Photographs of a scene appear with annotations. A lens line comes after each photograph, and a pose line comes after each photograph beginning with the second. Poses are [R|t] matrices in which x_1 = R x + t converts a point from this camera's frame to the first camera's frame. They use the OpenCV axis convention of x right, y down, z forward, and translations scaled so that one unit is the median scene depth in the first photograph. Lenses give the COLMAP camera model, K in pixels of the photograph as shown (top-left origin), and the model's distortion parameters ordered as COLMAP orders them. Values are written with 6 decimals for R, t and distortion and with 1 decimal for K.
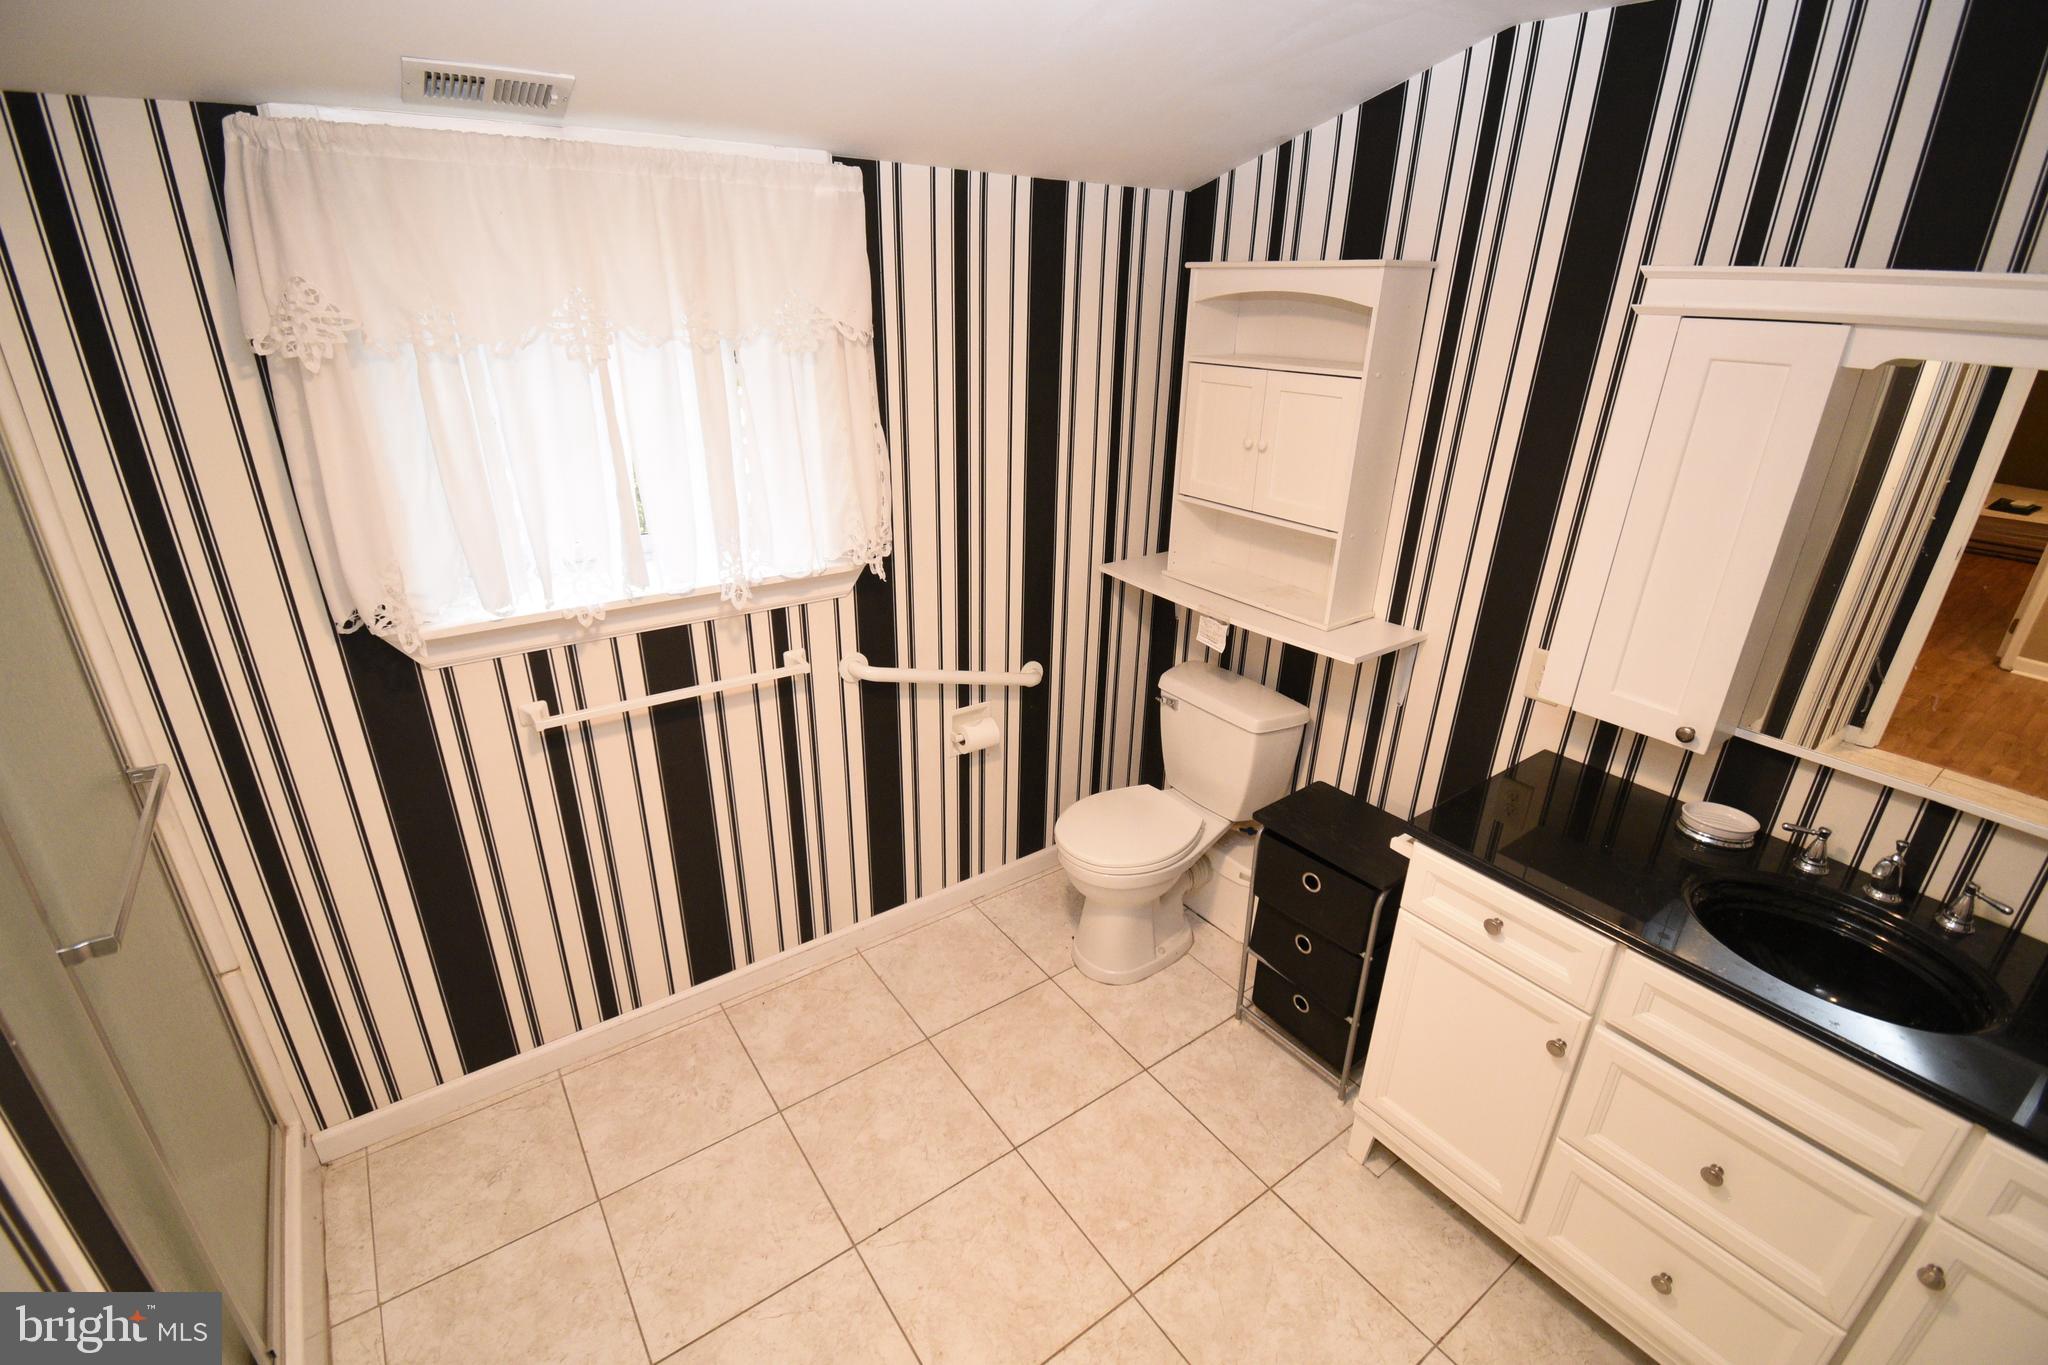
lens RADIAL K [[910.3, 0, 1025.3], [0, 910.3, 676.2], [0, 0, 1]] dist [0.012010, -0.018339]
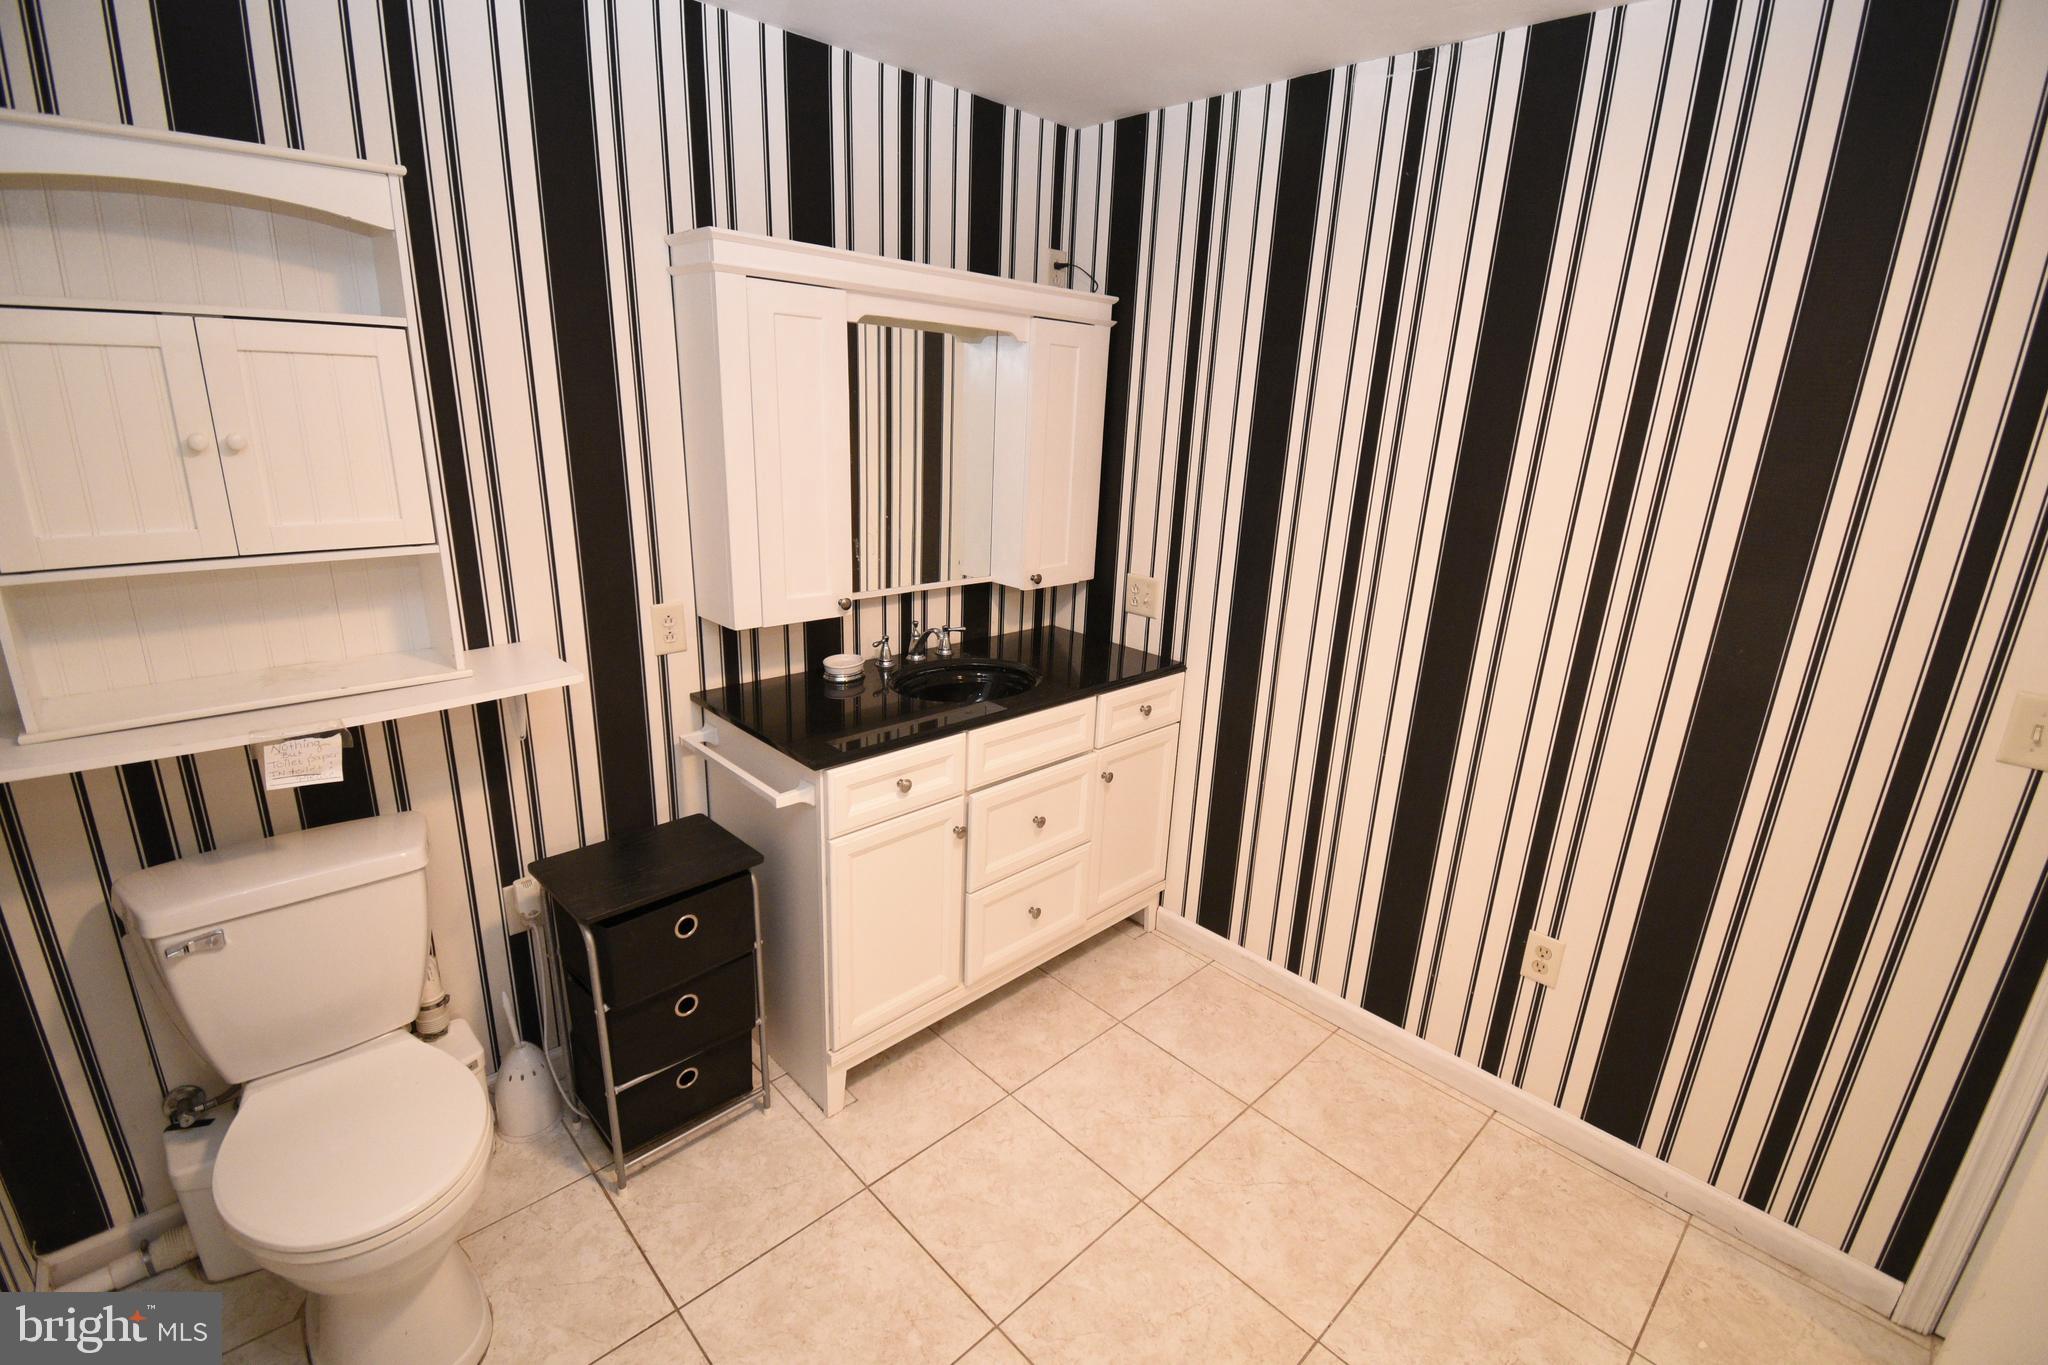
lens RADIAL K [[910.3, 0, 1029.5], [0, 910.3, 684.4], [0, 0, 1]] dist [0.012010, -0.018339]
pose [[-0.144966, -0.314332, 0.938179, -0.481950], [0.342569, 0.873605, 0.345630, -0.162429], [-0.928241, 0.371496, -0.018963, 0.675023]]
